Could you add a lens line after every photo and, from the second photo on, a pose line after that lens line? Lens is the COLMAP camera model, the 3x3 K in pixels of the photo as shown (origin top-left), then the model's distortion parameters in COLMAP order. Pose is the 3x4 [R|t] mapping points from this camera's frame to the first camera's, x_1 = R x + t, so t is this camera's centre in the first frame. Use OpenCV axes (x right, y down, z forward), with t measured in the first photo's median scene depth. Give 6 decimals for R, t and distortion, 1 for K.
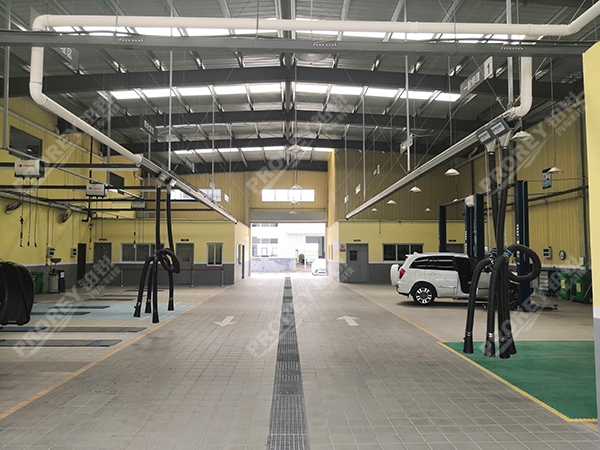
lens RADIAL K [[464.1, 0, 299.1], [0, 464.1, 227.3], [0, 0, 1]] dist [-0.004012, -0.005052]
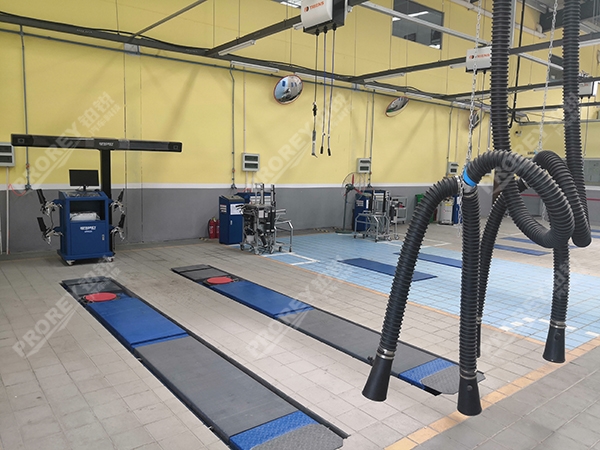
lens RADIAL K [[464.1, 0, 299.1], [0, 464.1, 227.3], [0, 0, 1]] dist [-0.004012, -0.005052]
pose [[0.594505, 0.119436, -0.795172, -0.069015], [0.019227, 0.986513, 0.162551, 0.019386], [0.803862, -0.111927, 0.584190, 0.337686]]
